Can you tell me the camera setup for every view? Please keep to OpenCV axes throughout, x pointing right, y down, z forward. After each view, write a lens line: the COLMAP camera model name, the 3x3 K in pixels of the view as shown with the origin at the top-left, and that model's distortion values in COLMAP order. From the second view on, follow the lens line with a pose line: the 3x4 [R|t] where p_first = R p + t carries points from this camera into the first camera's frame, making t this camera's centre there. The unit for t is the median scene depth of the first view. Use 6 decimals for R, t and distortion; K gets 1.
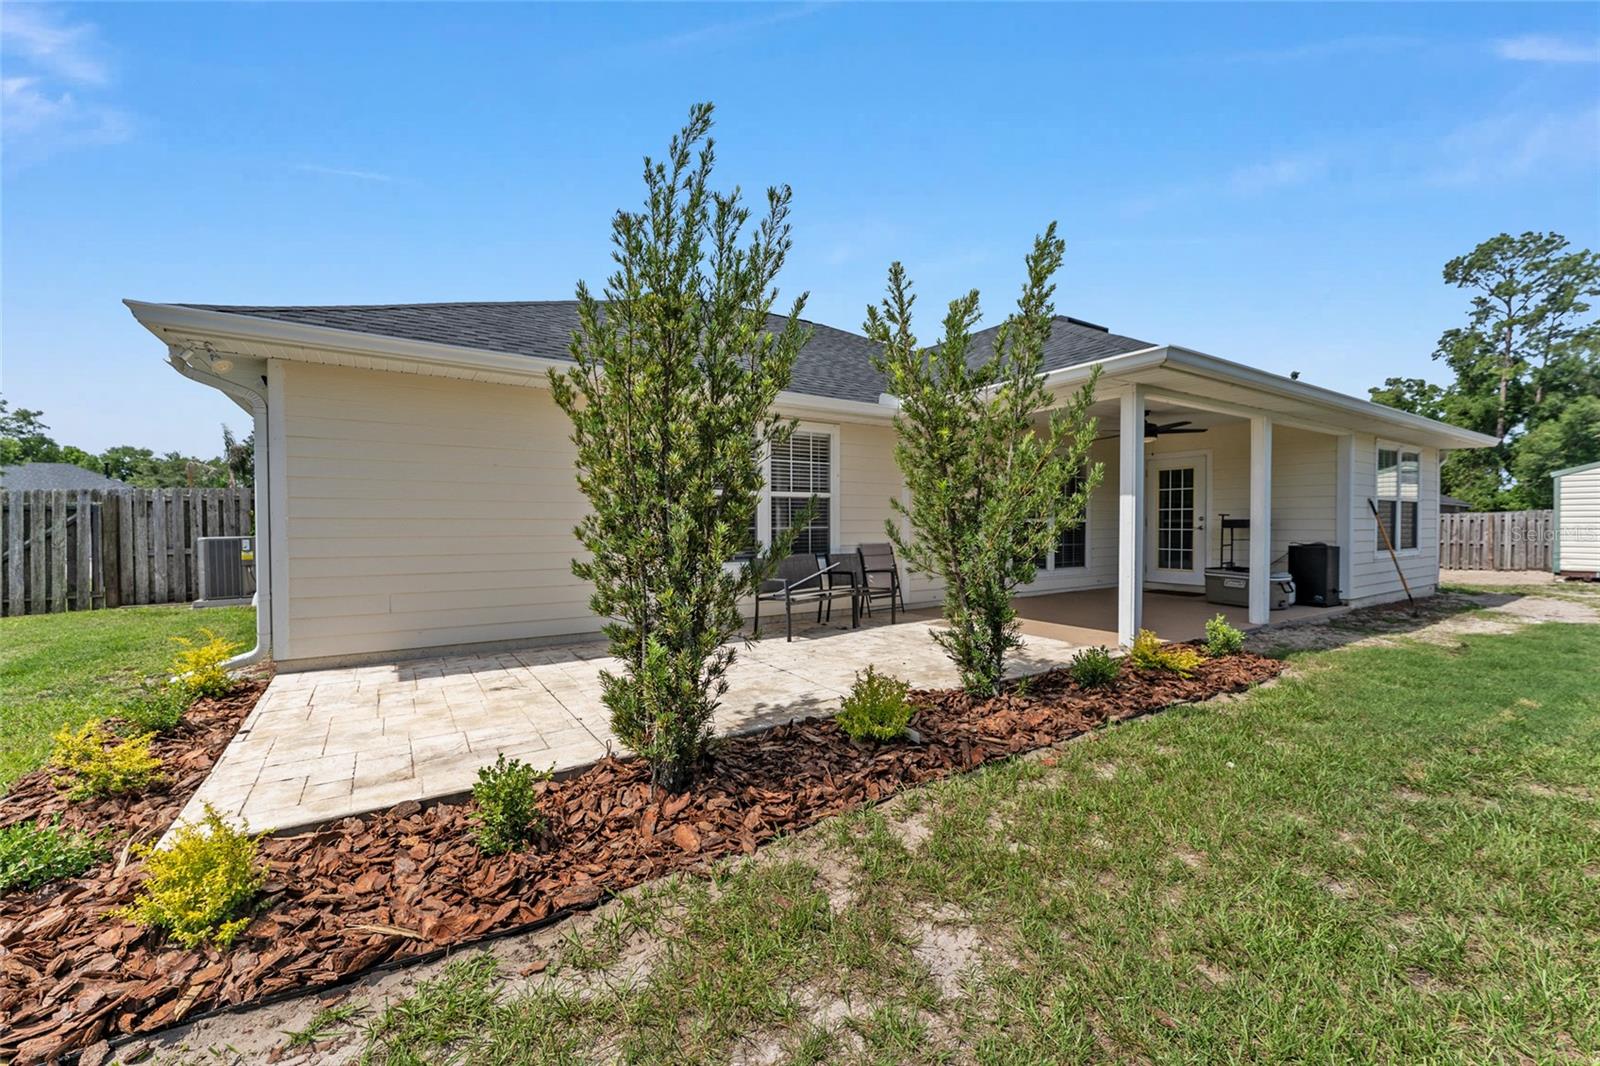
lens RADIAL K [[642.9, 0, 802.2], [0, 642.9, 518.8], [0, 0, 1]] dist [-0.002006, 0.000535]
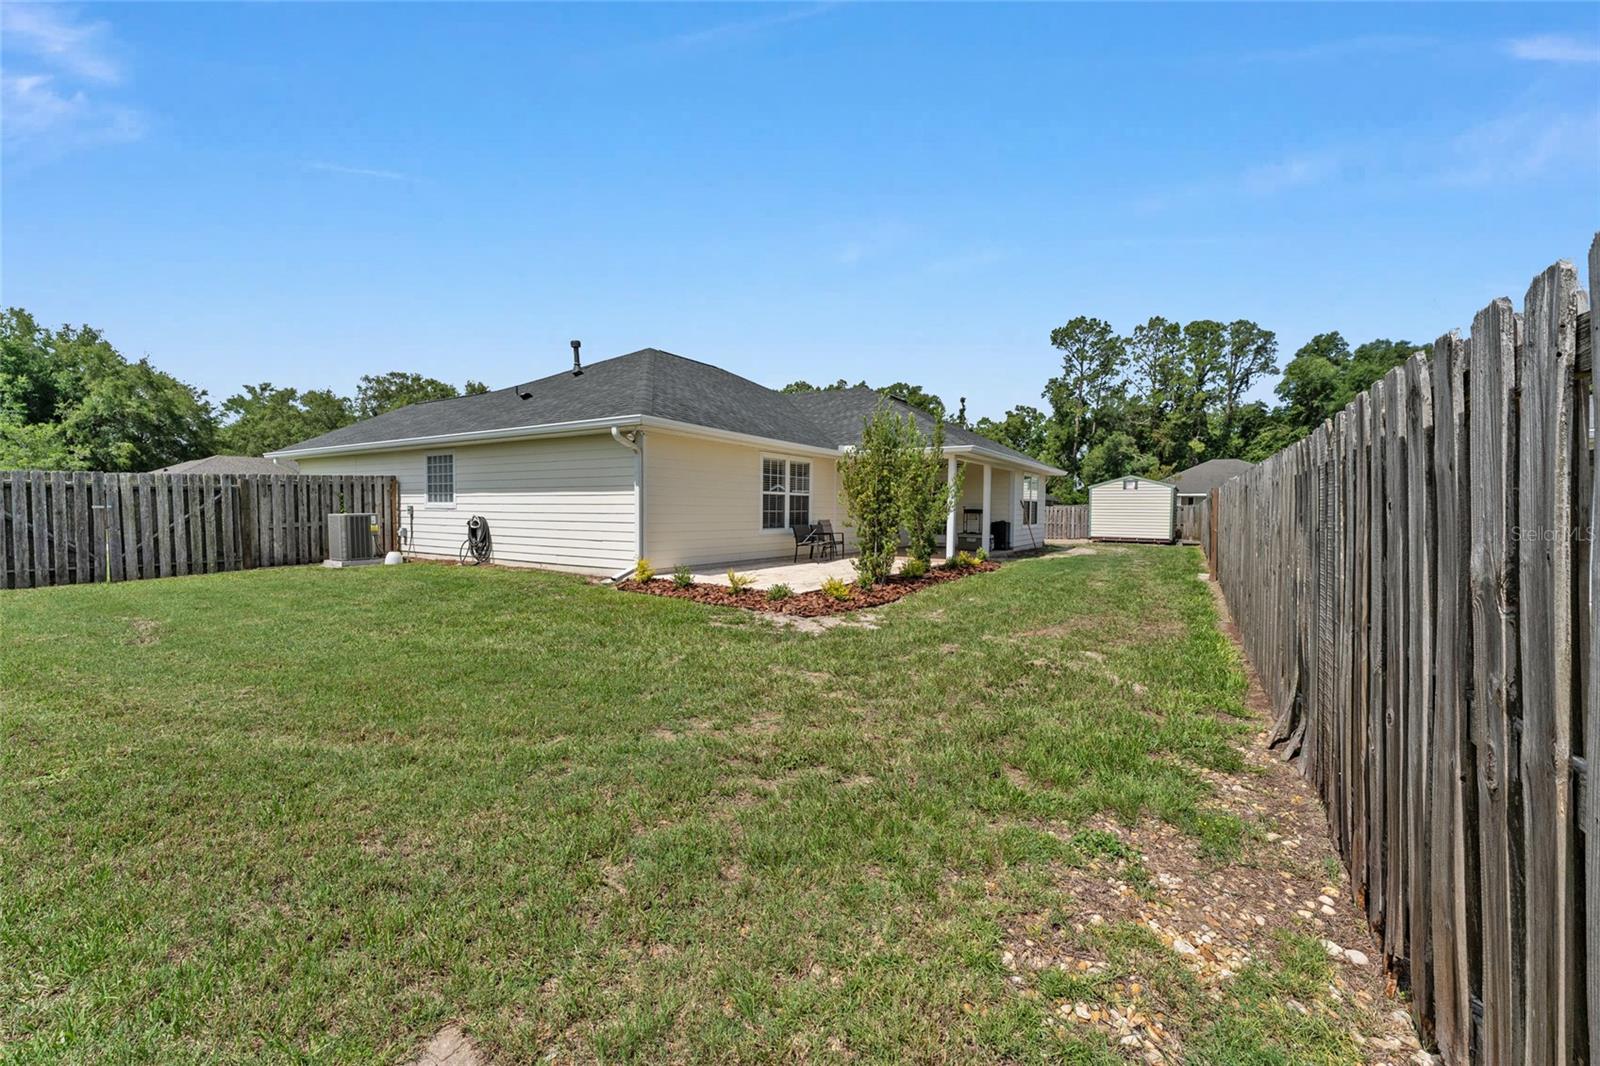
lens RADIAL K [[642.9, 0, 802.7], [0, 642.9, 528.3], [0, 0, 1]] dist [-0.002006, 0.000535]
pose [[0.910299, -0.001118, 0.413950, -0.579044], [-0.015532, 0.999200, 0.036854, -0.004281], [-0.413660, -0.039978, 0.909553, -0.562899]]
